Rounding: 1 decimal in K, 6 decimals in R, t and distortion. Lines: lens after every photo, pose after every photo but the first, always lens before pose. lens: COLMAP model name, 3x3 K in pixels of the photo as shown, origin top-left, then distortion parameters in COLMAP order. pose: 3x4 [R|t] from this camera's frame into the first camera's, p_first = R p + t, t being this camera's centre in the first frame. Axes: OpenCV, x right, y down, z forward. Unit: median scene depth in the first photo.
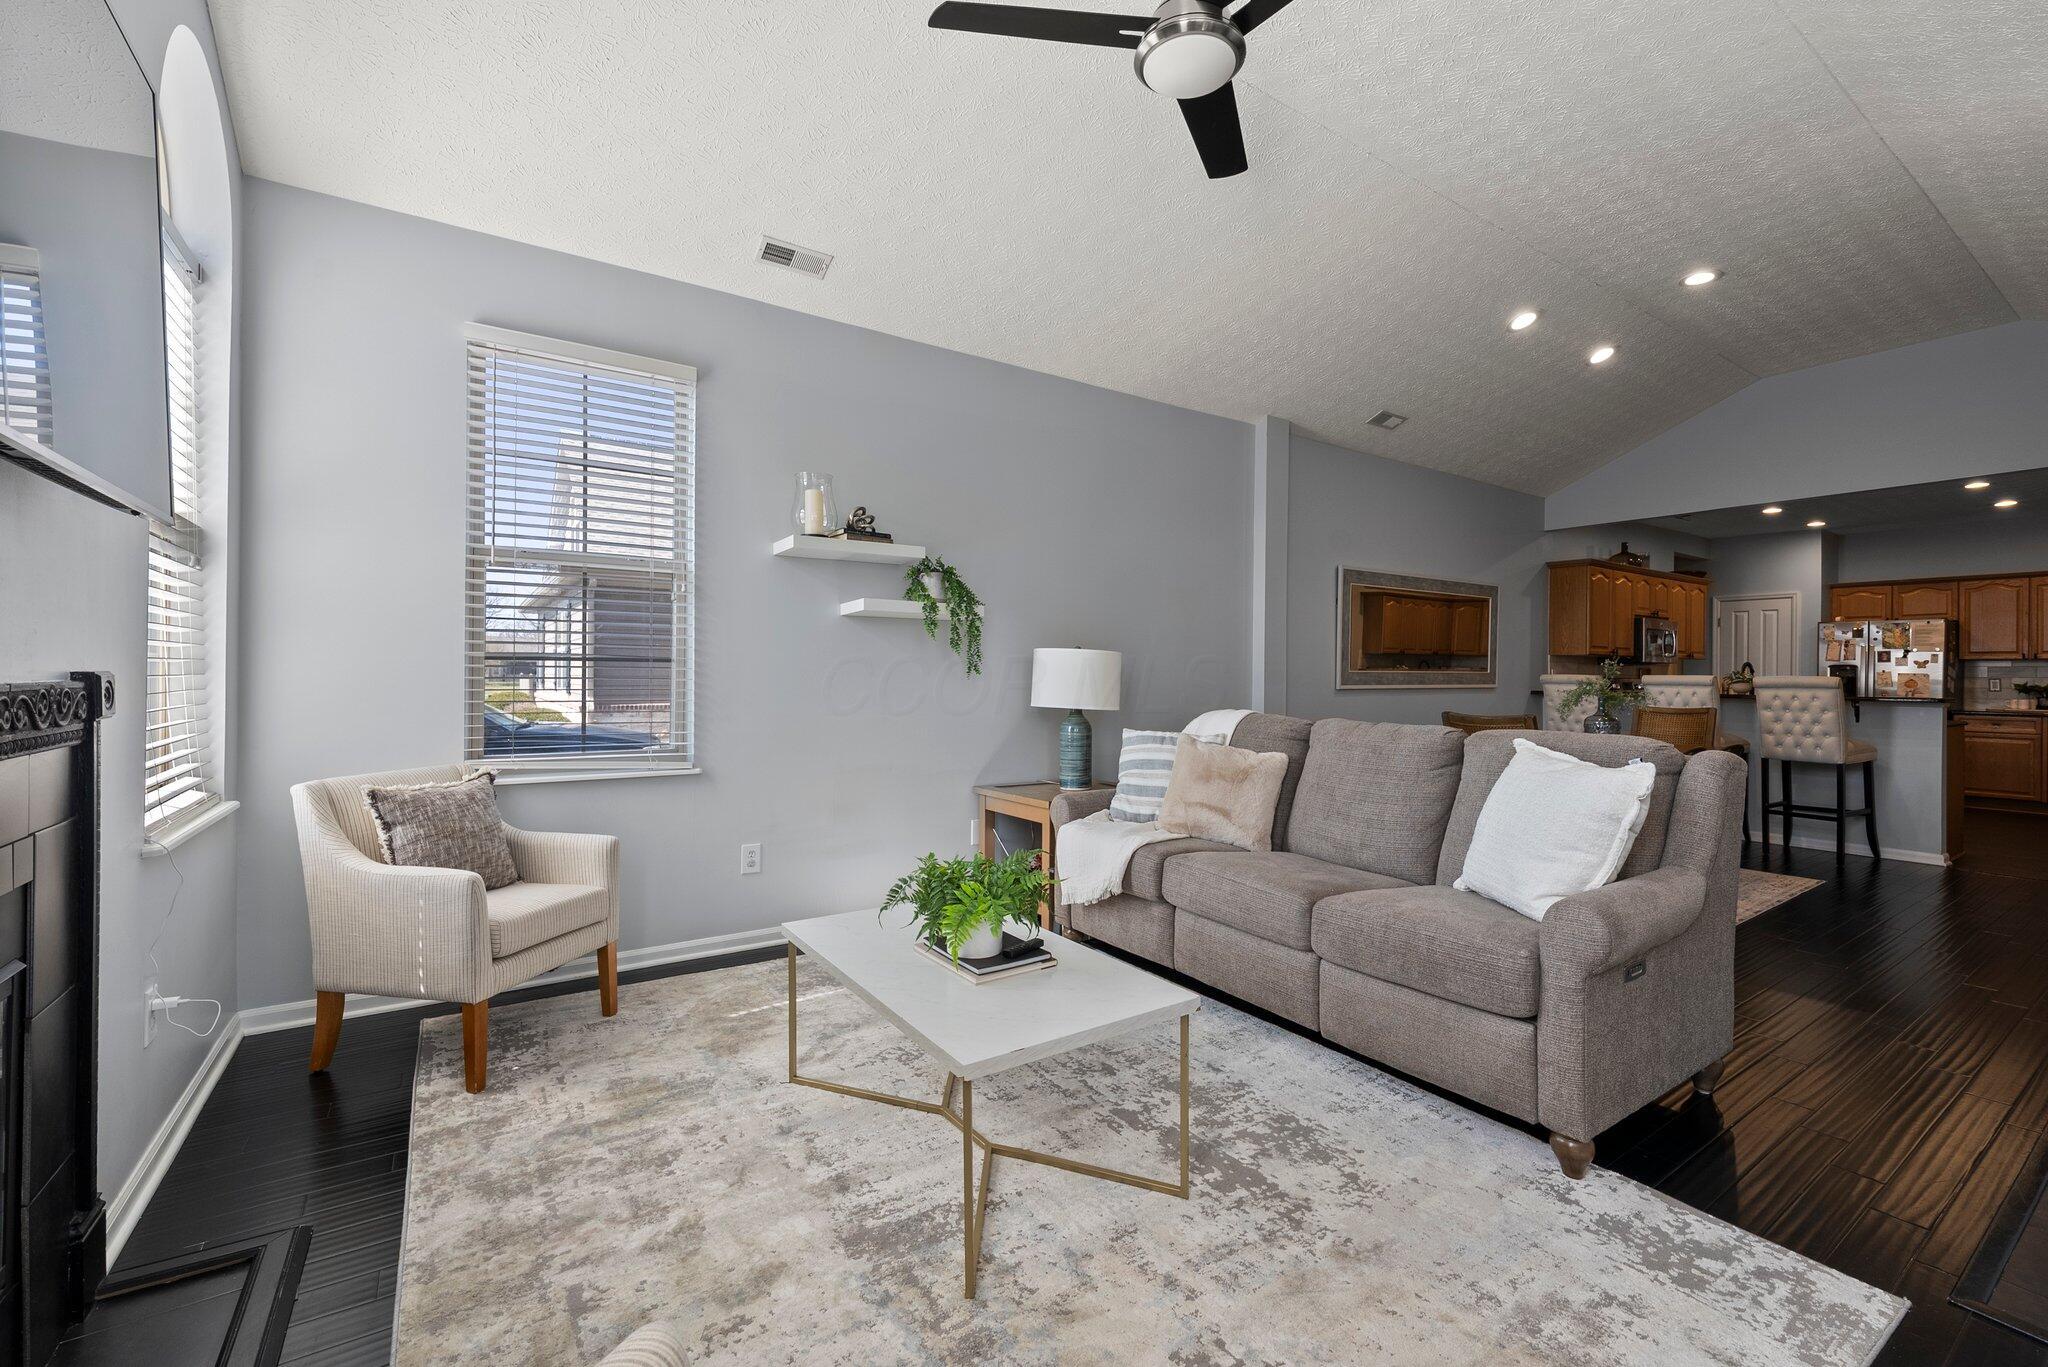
lens RADIAL K [[855.1, 0, 1026.0], [0, 855.1, 678.4], [0, 0, 1]] dist [0.002001, -0.000102]
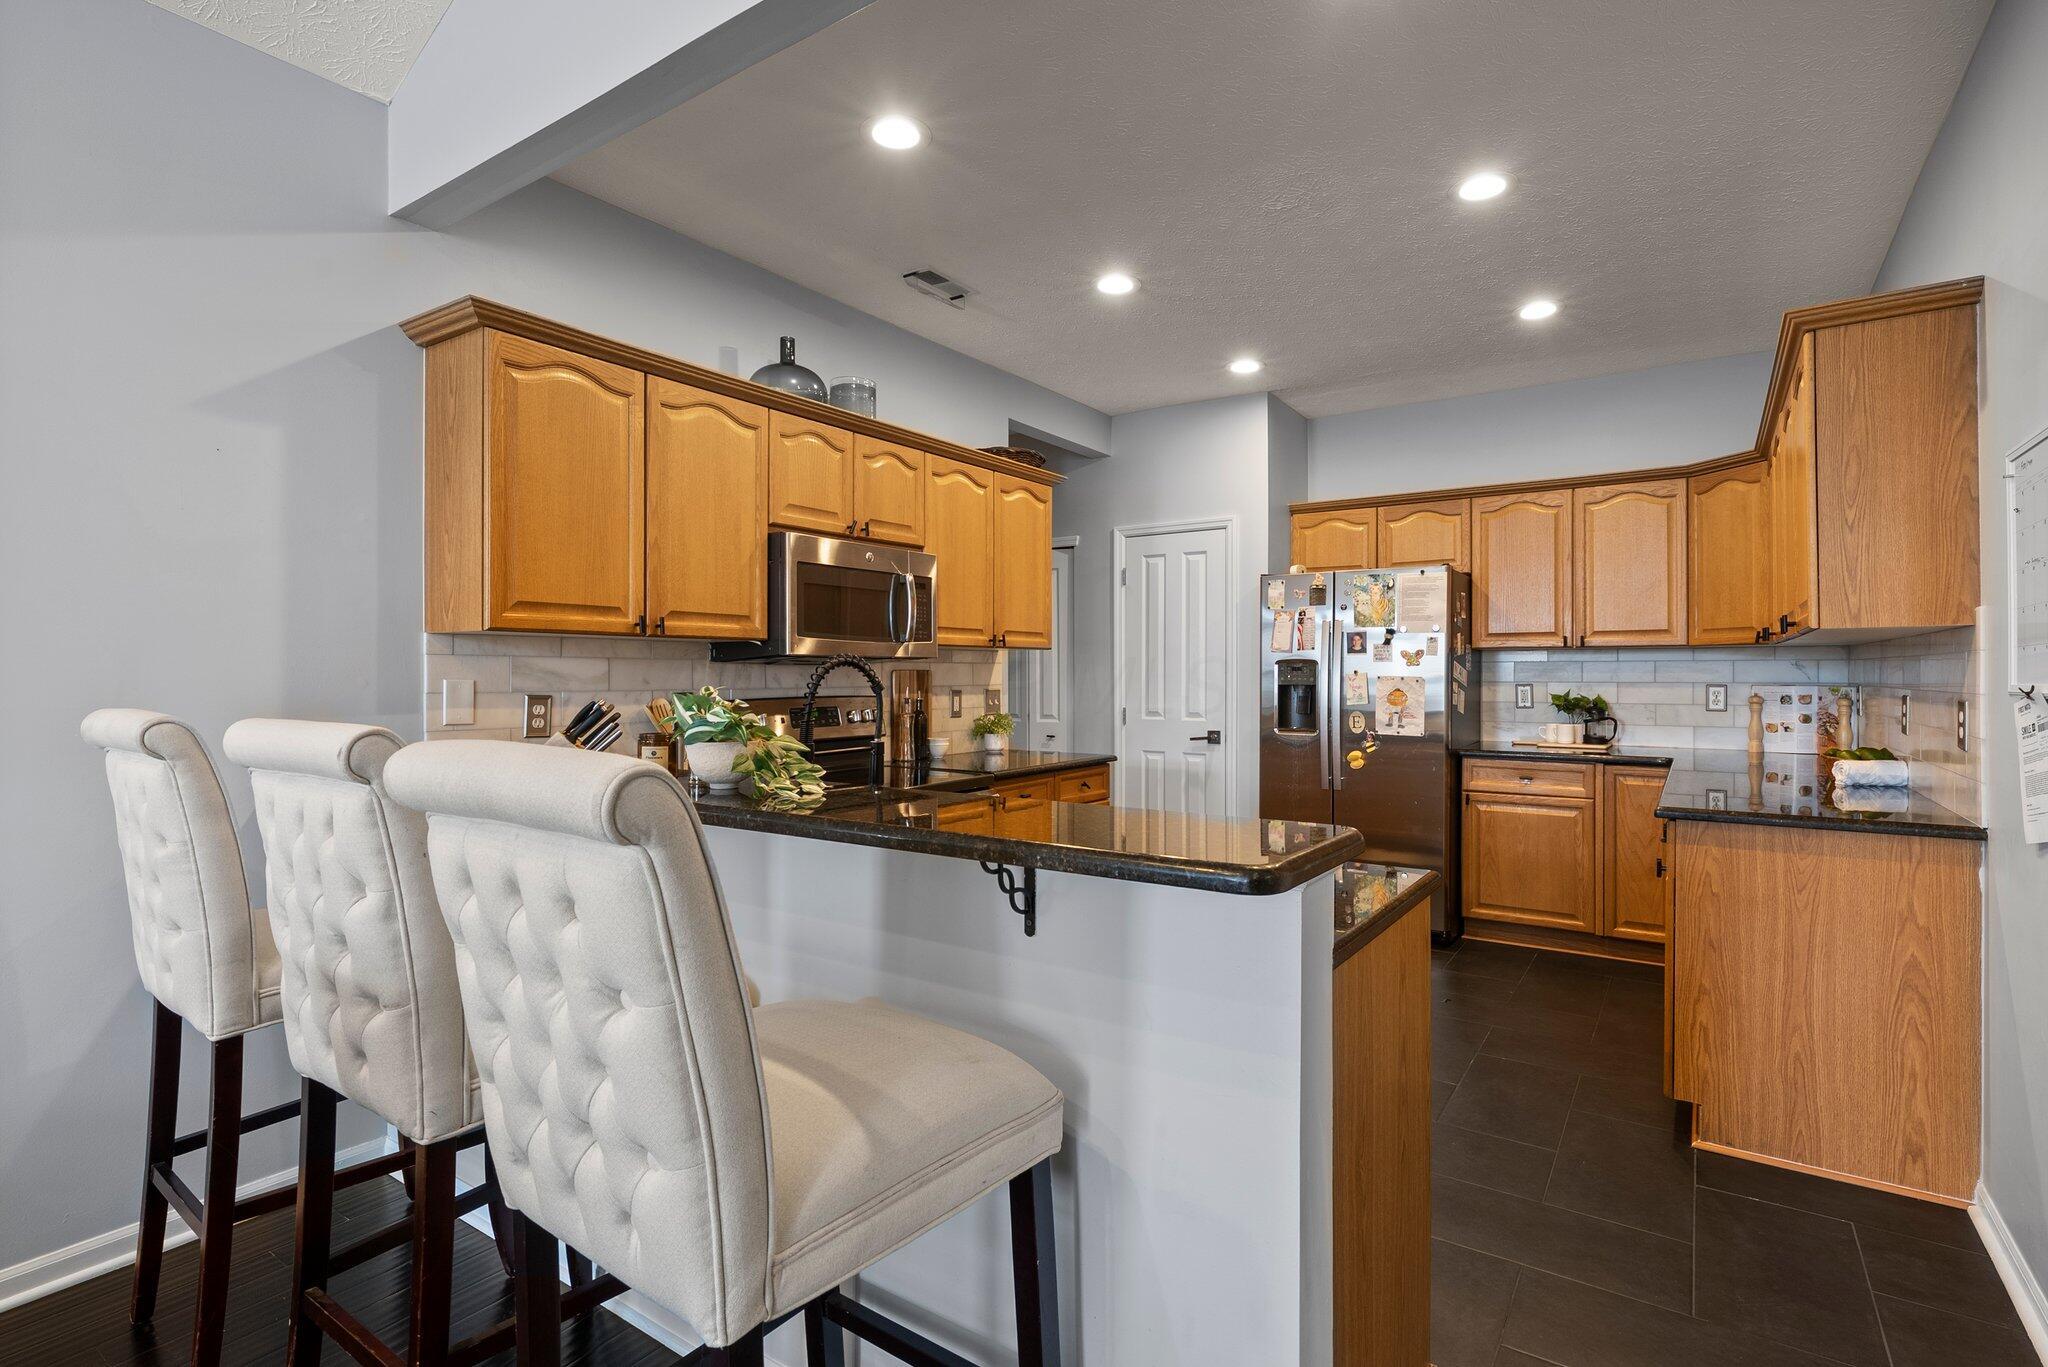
lens RADIAL K [[985.4, 0, 1015.4], [0, 985.4, 675.2], [0, 0, 1]] dist [0.004153, 0.000233]
pose [[0.934304, -0.009648, 0.356346, 0.622791], [0.009056, 0.999953, 0.003328, -0.010452], [-0.356362, 0.000118, 0.934348, 0.545372]]
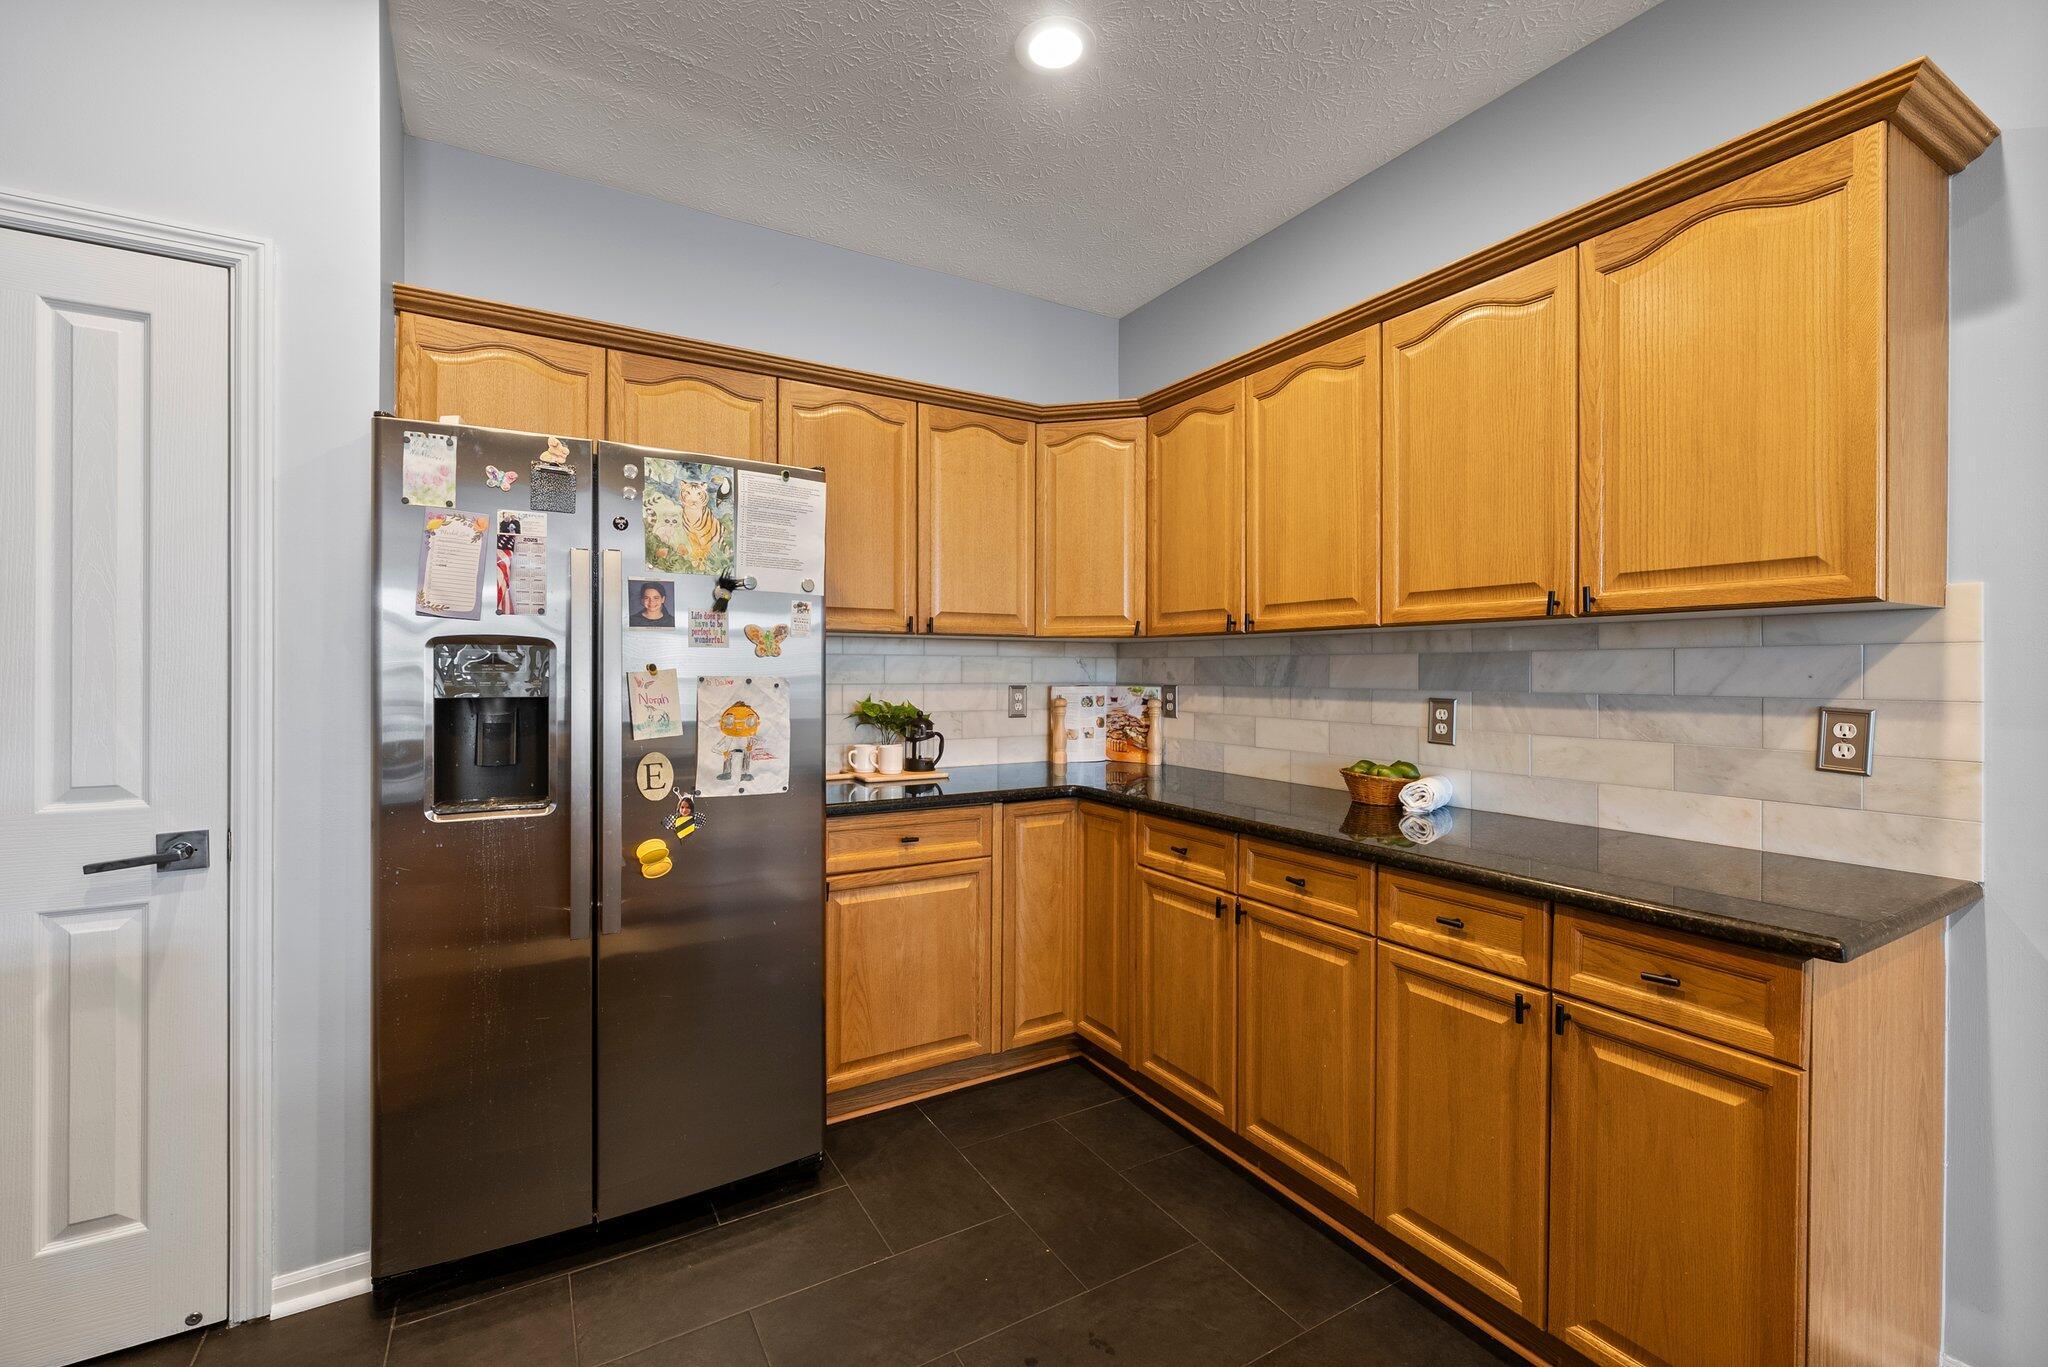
lens RADIAL K [[855.1, 0, 1025.6], [0, 855.1, 676.7], [0, 0, 1]] dist [0.002001, -0.000102]
pose [[0.064294, -0.013091, 0.997845, 0.791692], [0.000280, 0.999914, 0.013100, -0.009137], [-0.997931, -0.000563, 0.064292, 0.898987]]
